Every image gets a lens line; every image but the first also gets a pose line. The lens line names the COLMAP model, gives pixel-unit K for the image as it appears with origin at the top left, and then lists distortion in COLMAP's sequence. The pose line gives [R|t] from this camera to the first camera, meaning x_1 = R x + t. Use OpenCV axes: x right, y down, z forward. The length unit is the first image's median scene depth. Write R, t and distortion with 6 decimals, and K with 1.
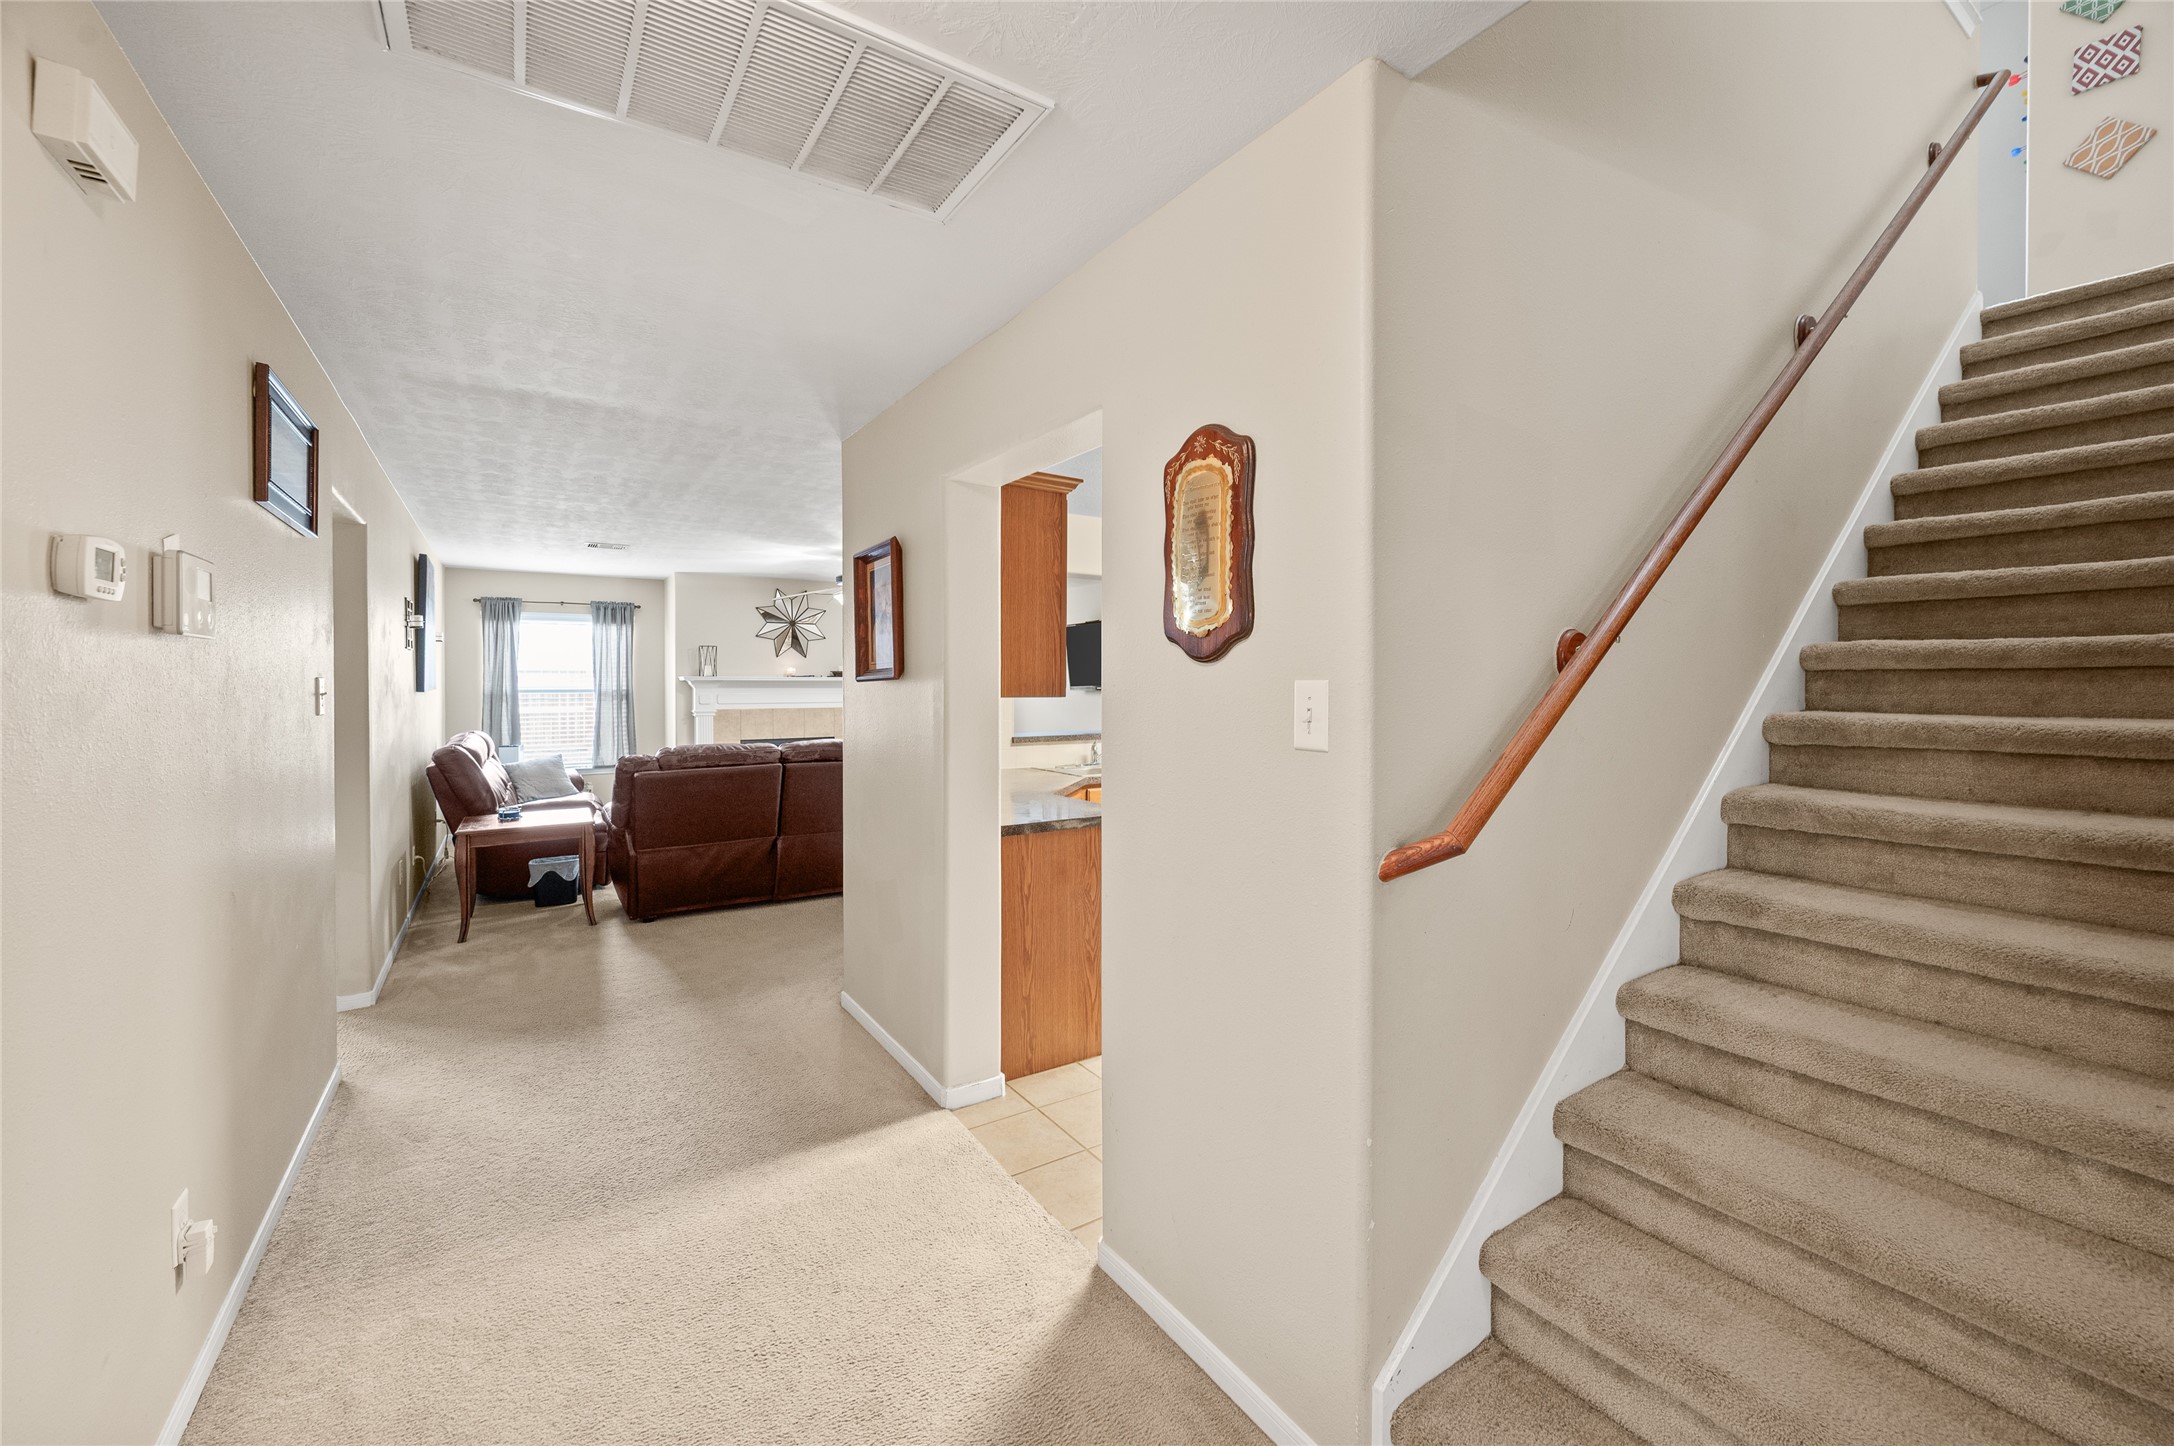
lens RADIAL K [[860.5, 0, 1084.2], [0, 860.5, 689.3], [0, 0, 1]] dist [-0.000370, -0.000034]
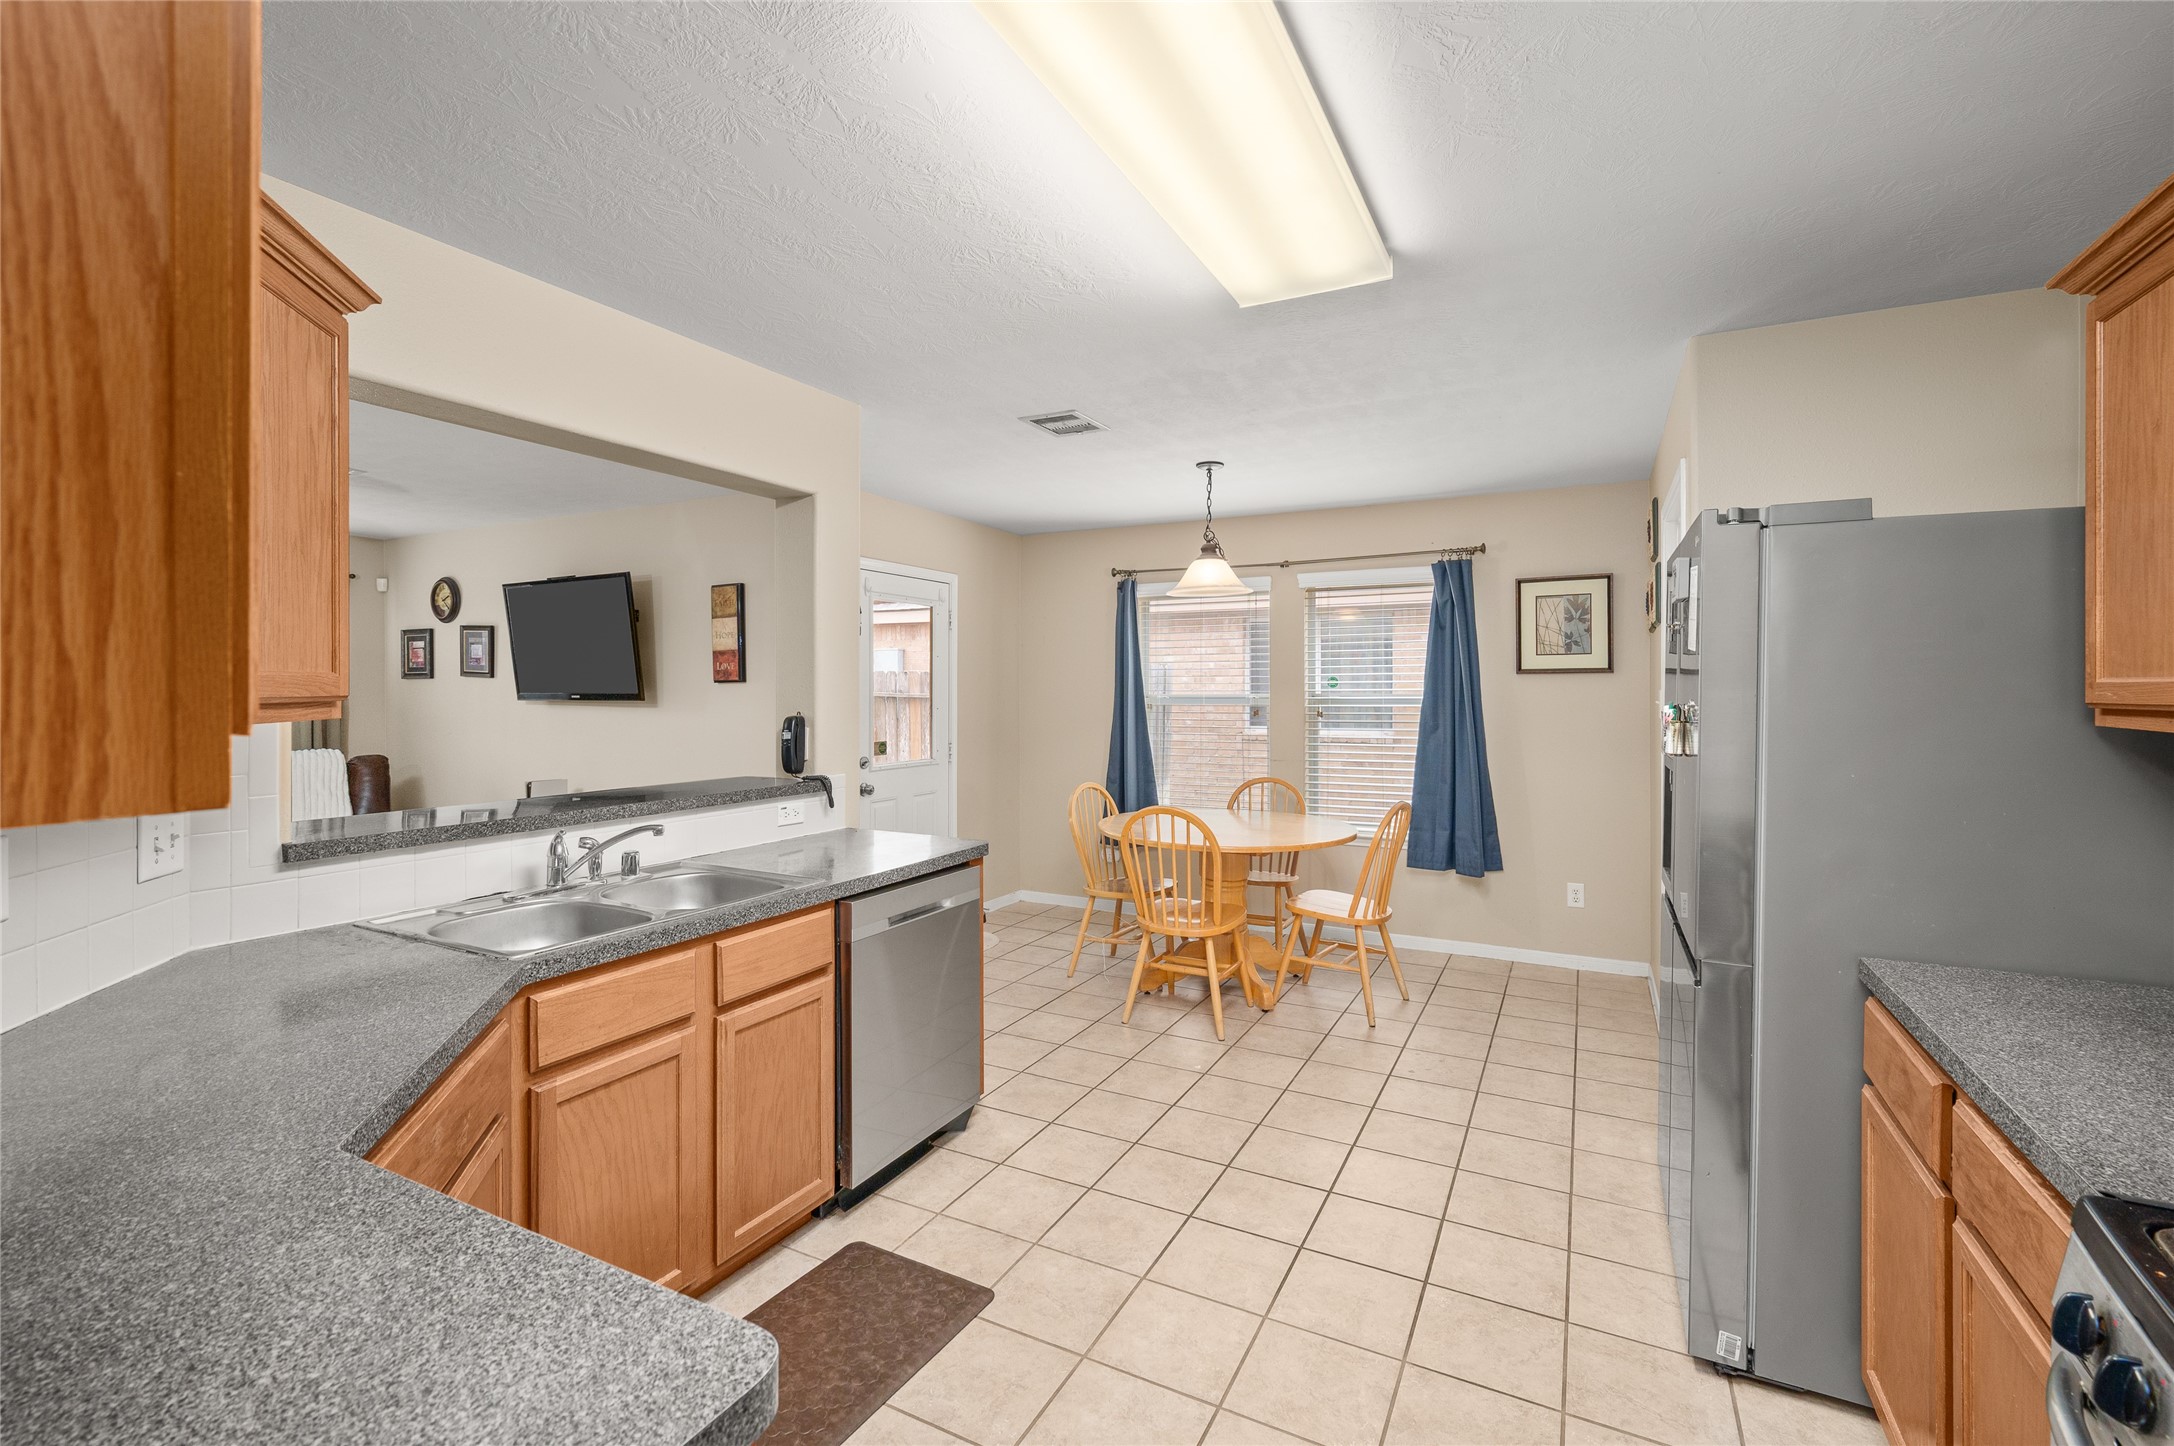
lens RADIAL K [[946.2, 0, 1099.2], [0, 946.2, 688.6], [0, 0, 1]] dist [0.002041, -0.000482]
pose [[0.870385, 0.000897, 0.492370, 0.009243], [0.001696, 0.999987, -0.004821, -0.002624], [-0.492368, 0.005031, 0.870373, 0.317110]]
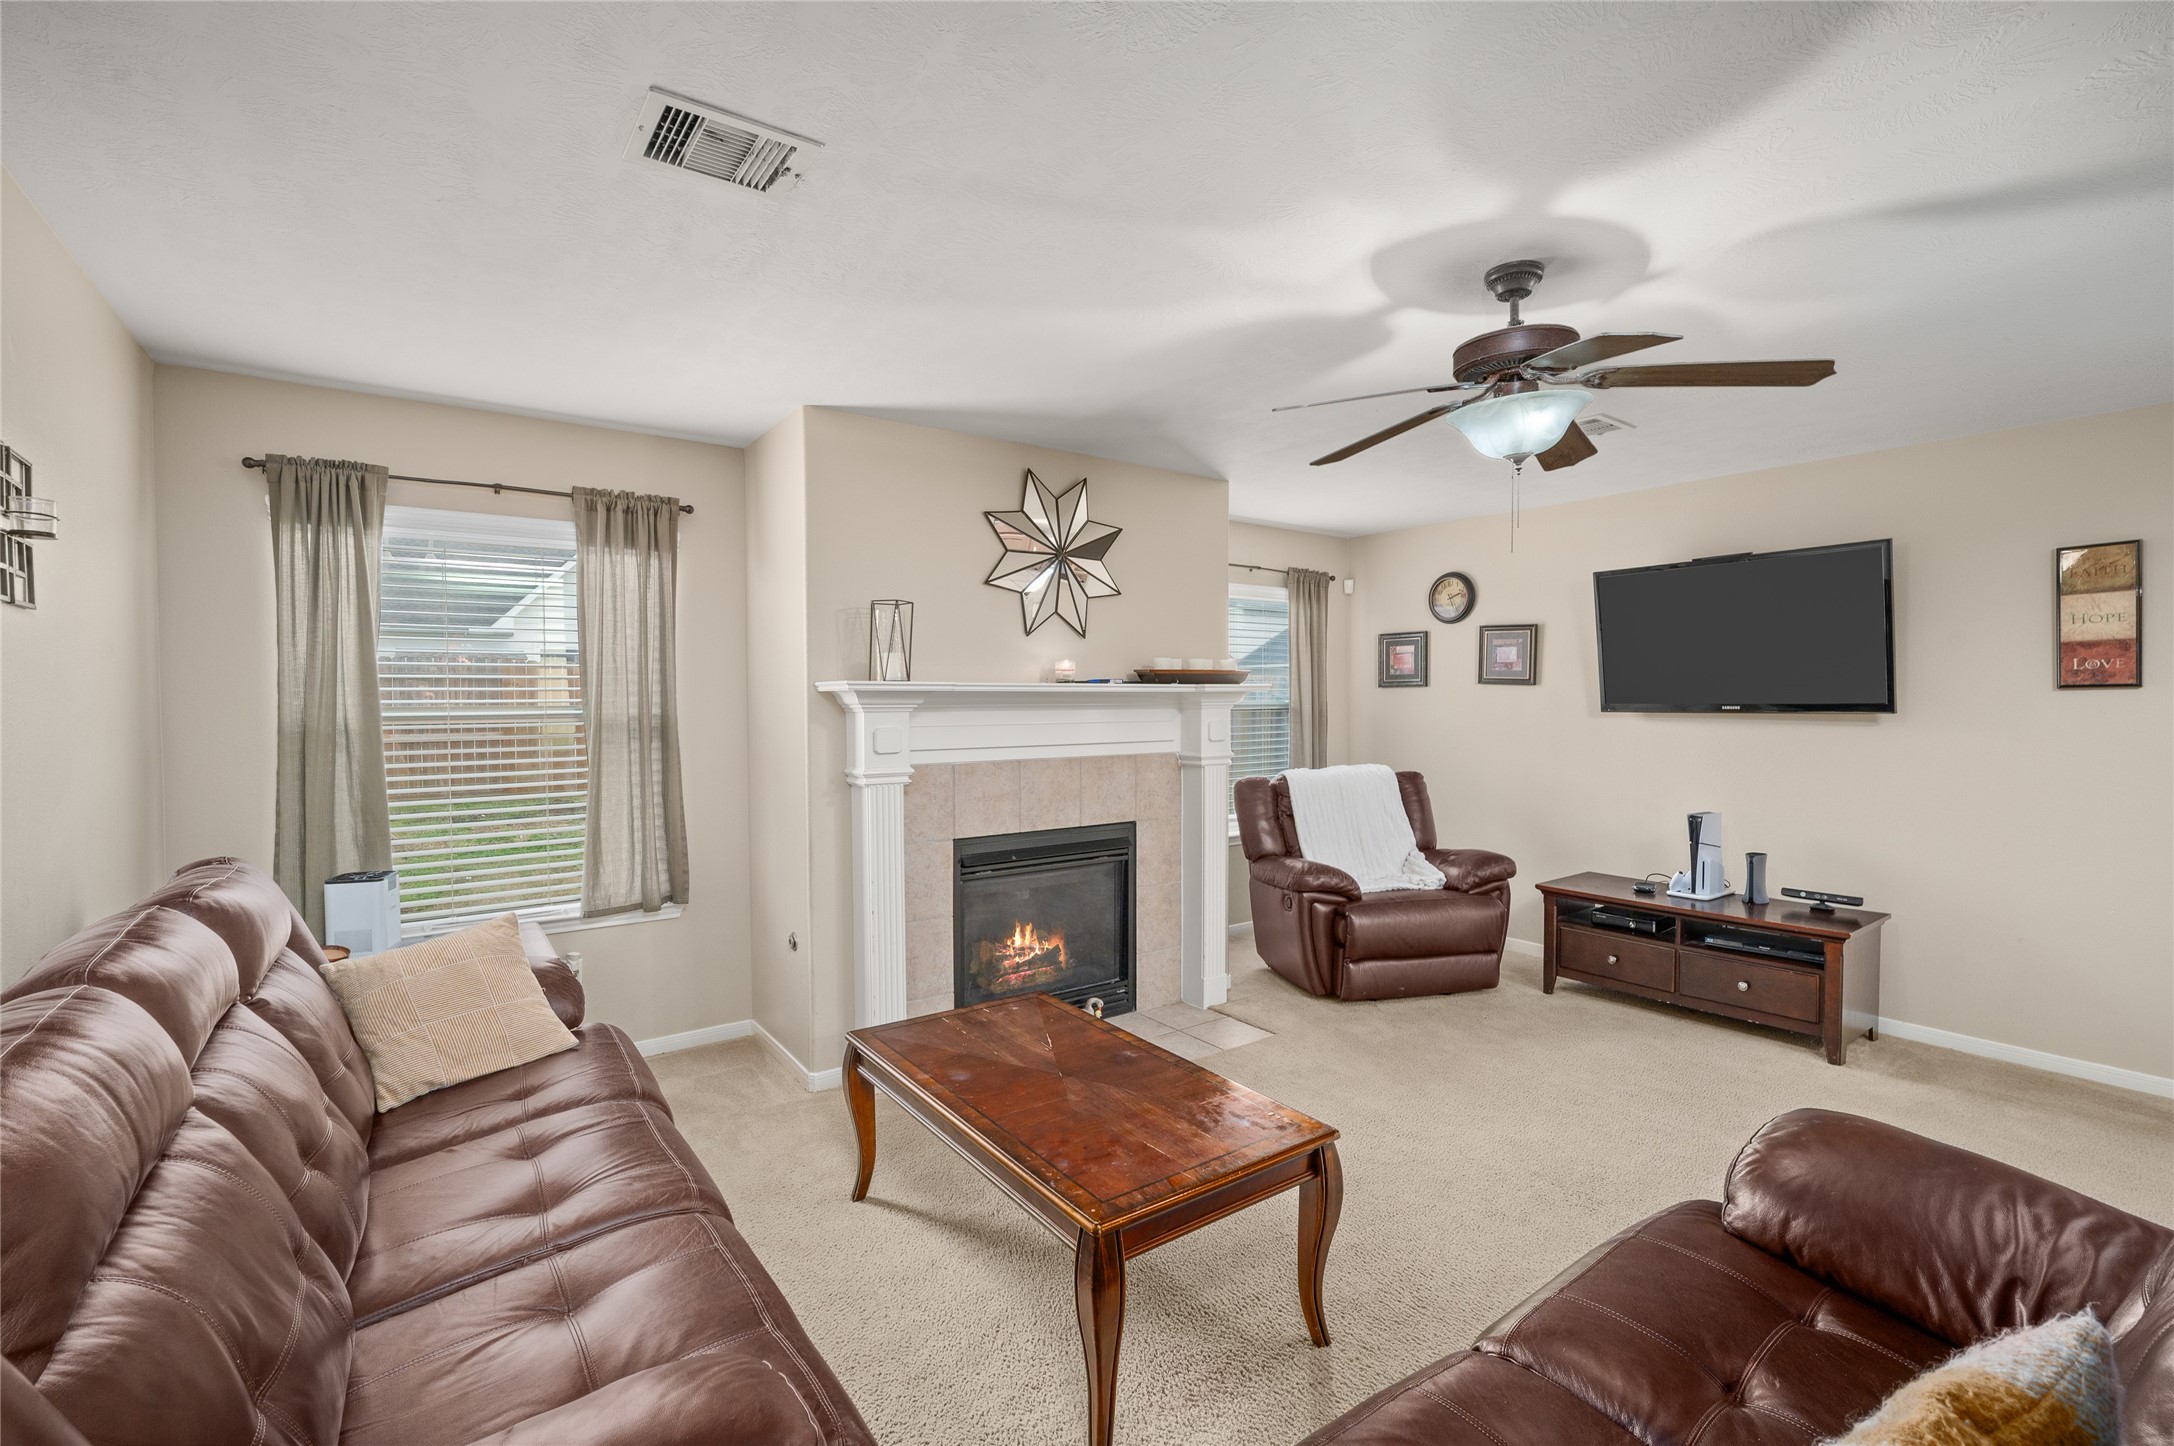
lens RADIAL K [[956.0, 0, 1087.0], [0, 956.0, 723.0], [0, 0, 1]] dist [-0.001152, -0.000024]
pose [[0.998926, -0.004473, 0.046115, -0.366647], [0.003486, 0.999764, 0.021463, -0.004968], [-0.046200, -0.021279, 0.998706, 0.564771]]
